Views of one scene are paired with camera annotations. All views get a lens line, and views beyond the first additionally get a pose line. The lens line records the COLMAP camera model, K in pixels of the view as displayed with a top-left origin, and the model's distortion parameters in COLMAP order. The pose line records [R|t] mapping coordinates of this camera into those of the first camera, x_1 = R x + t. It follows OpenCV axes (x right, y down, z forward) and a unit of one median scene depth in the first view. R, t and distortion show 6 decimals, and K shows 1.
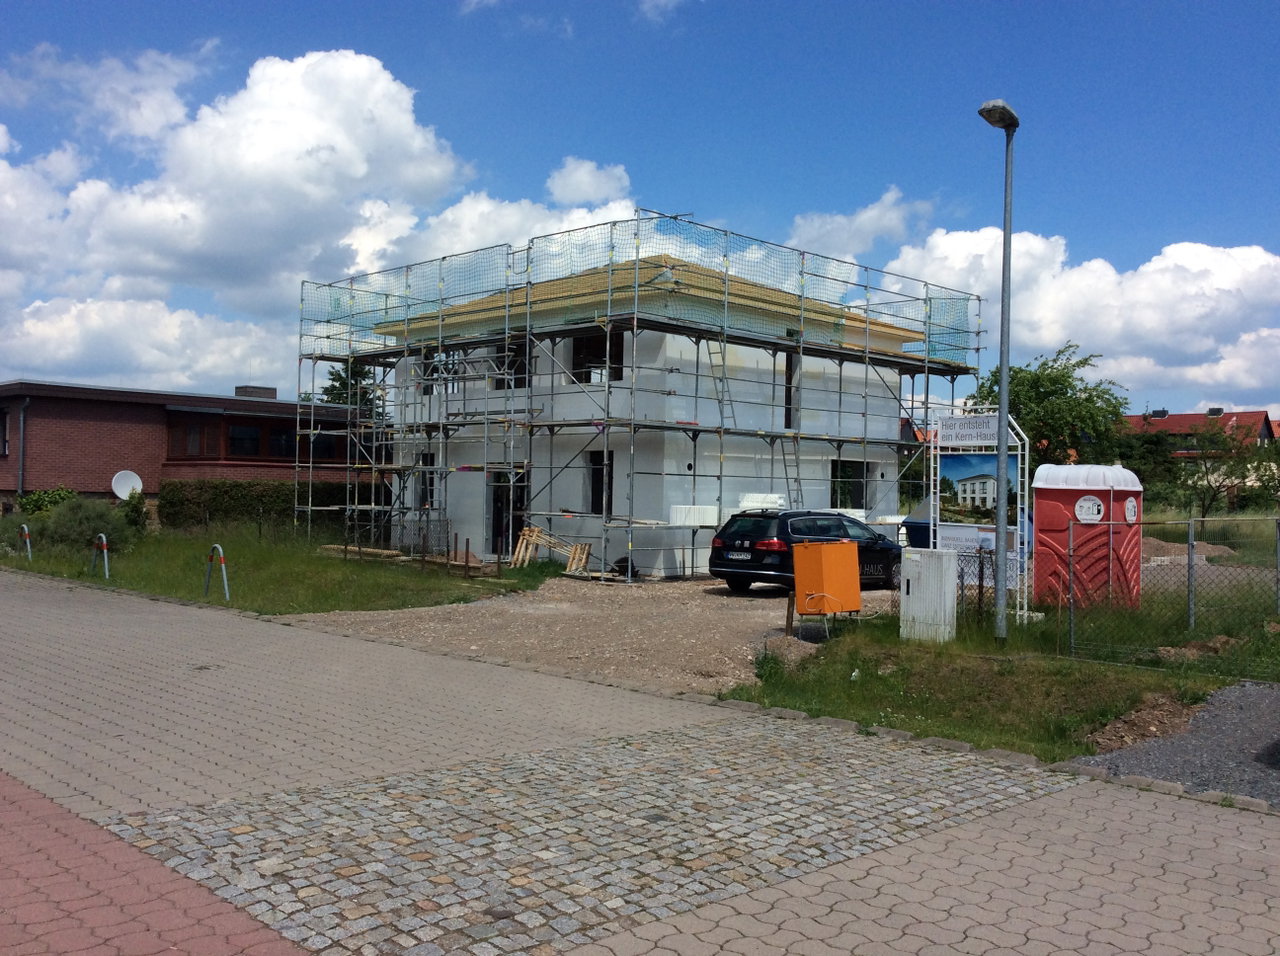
lens RADIAL K [[1179.9, 0, 639.8], [0, 1179.9, 479.2], [0, 0, 1]] dist [0.062488, 0.000000]
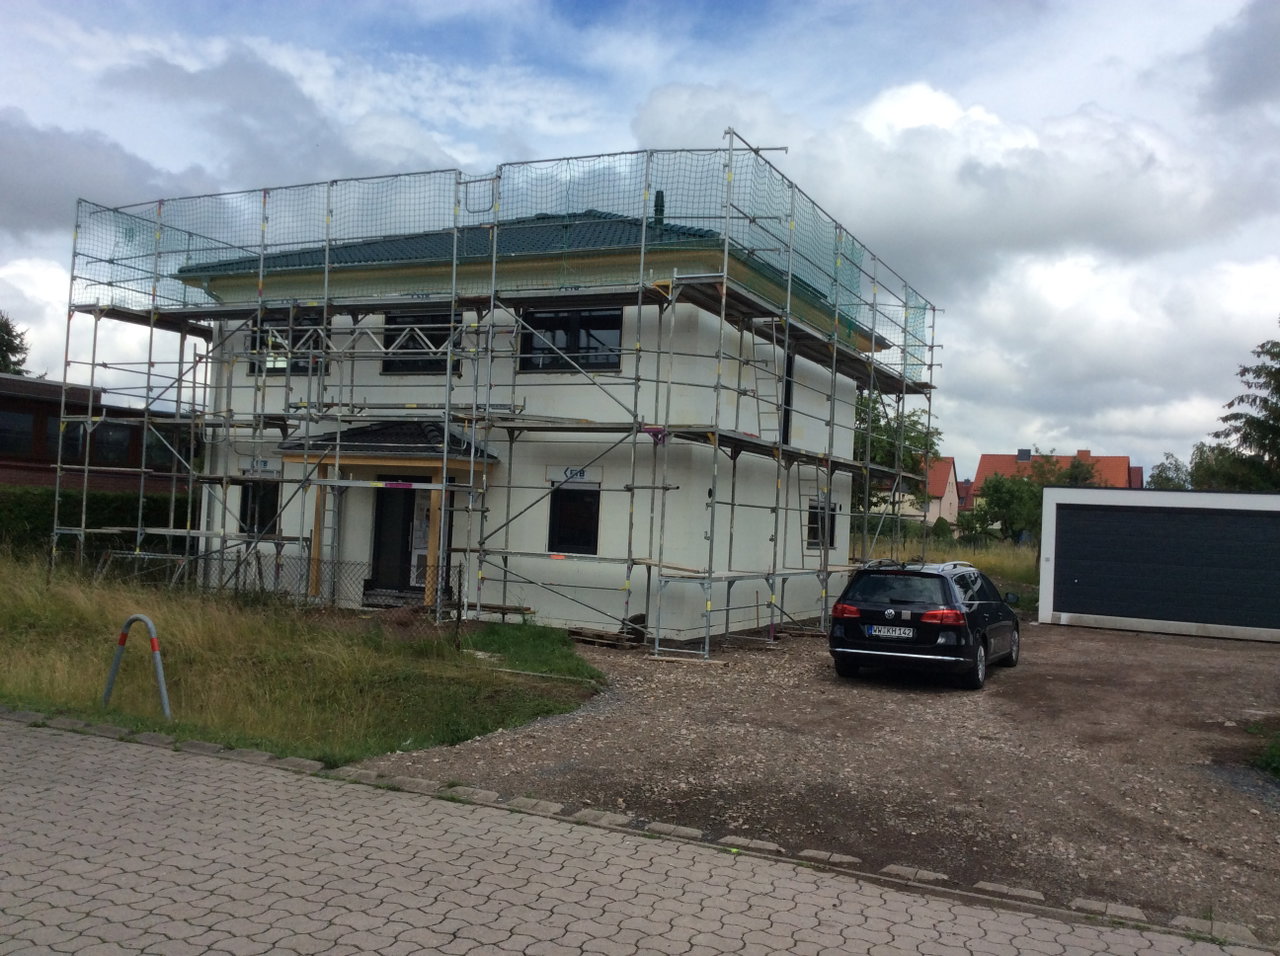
lens RADIAL K [[1179.9, 0, 629.7], [0, 1179.9, 475.4], [0, 0, 1]] dist [0.062488, 0.000000]
pose [[0.948379, 0.038902, 0.314745, -0.197011], [-0.033720, 0.999191, -0.021895, -0.002987], [-0.315342, 0.010151, 0.948924, 0.251471]]
